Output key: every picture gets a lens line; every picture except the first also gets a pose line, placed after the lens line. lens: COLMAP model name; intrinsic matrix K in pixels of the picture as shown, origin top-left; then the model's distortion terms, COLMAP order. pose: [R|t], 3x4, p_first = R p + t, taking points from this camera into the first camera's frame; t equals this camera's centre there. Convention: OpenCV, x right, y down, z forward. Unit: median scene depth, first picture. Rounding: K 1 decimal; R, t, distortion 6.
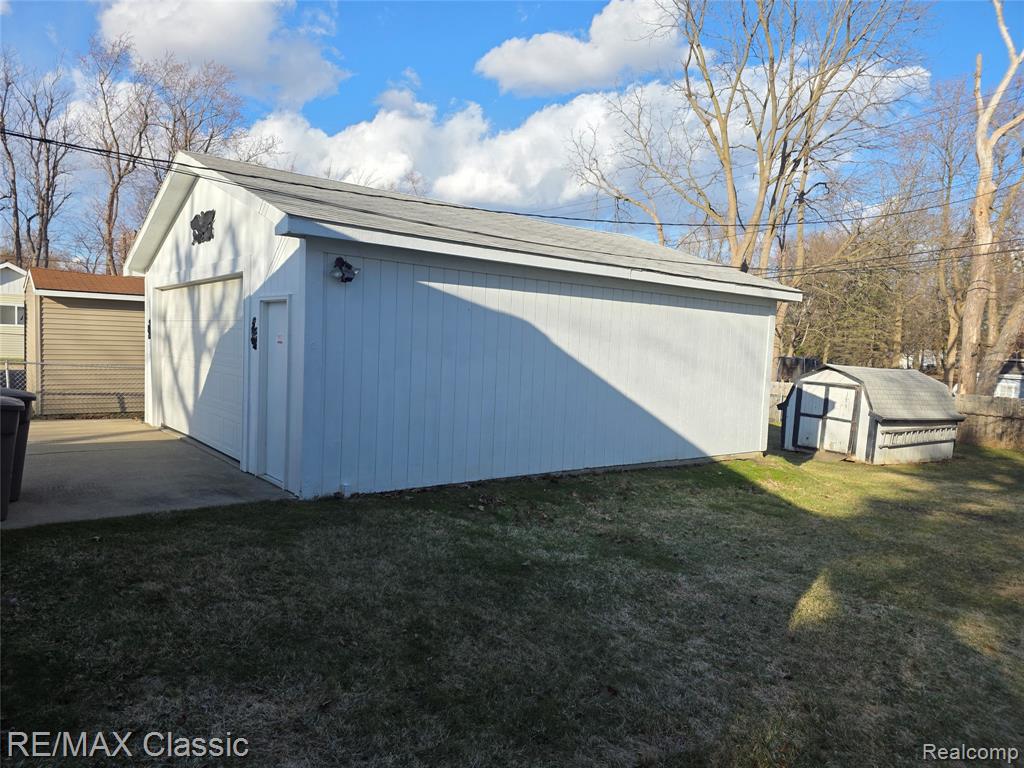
lens RADIAL K [[686.0, 0, 504.9], [0, 686.0, 394.7], [0, 0, 1]] dist [0.052680, -0.054827]
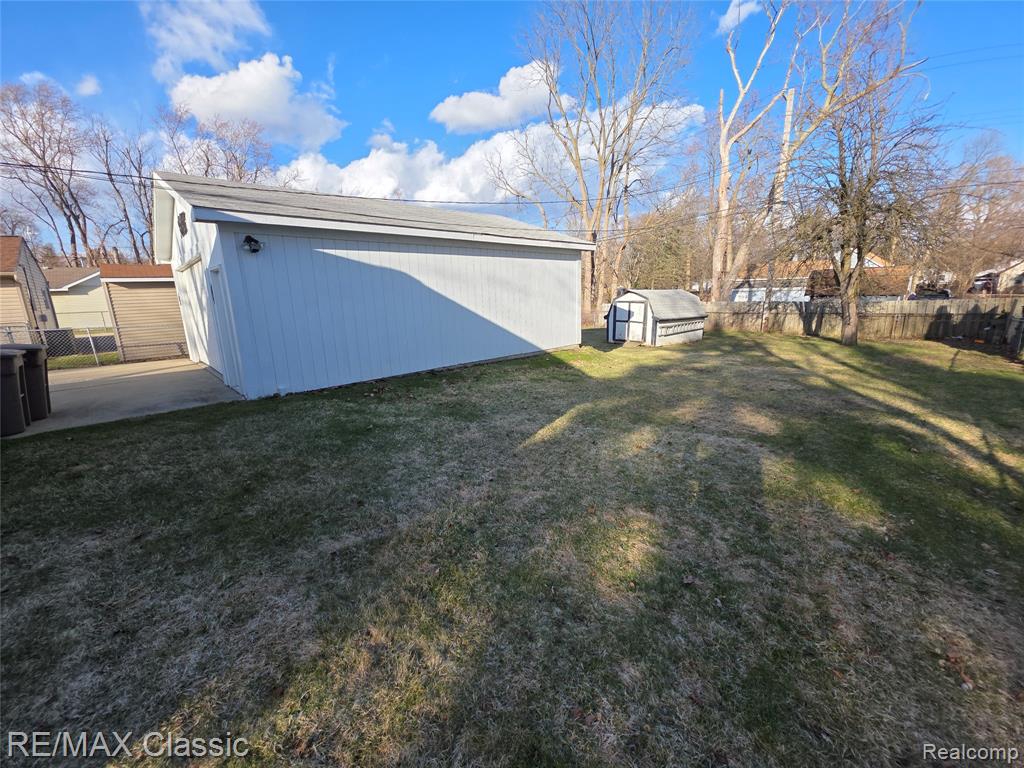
lens RADIAL K [[408.1, 0, 506.2], [0, 408.1, 378.7], [0, 0, 1]] dist [0.003516, -0.006406]
pose [[0.992755, -0.093760, 0.075138, 0.120280], [0.082981, 0.987283, 0.135593, 0.016524], [-0.086895, -0.128376, 0.987911, 0.031758]]
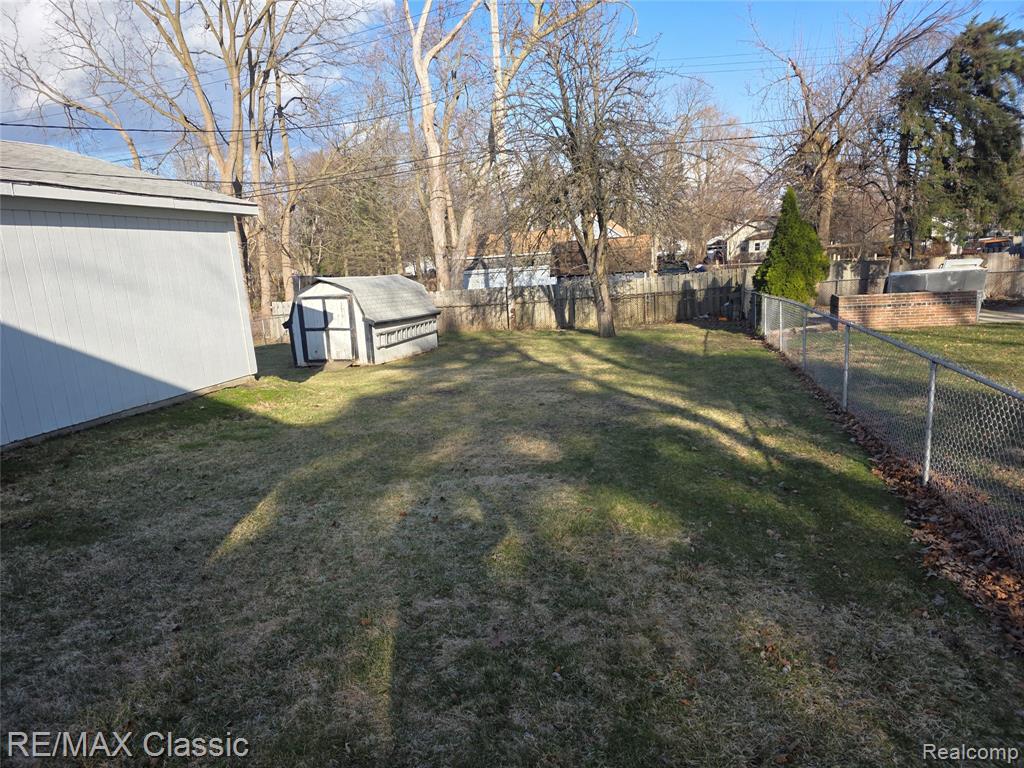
lens RADIAL K [[686.0, 0, 512.2], [0, 686.0, 389.1], [0, 0, 1]] dist [0.052680, -0.054827]
pose [[0.779474, -0.211374, 0.589695, 0.085324], [0.150854, 0.976987, 0.150796, 0.011498], [-0.607999, -0.028583, 0.793423, 0.012343]]
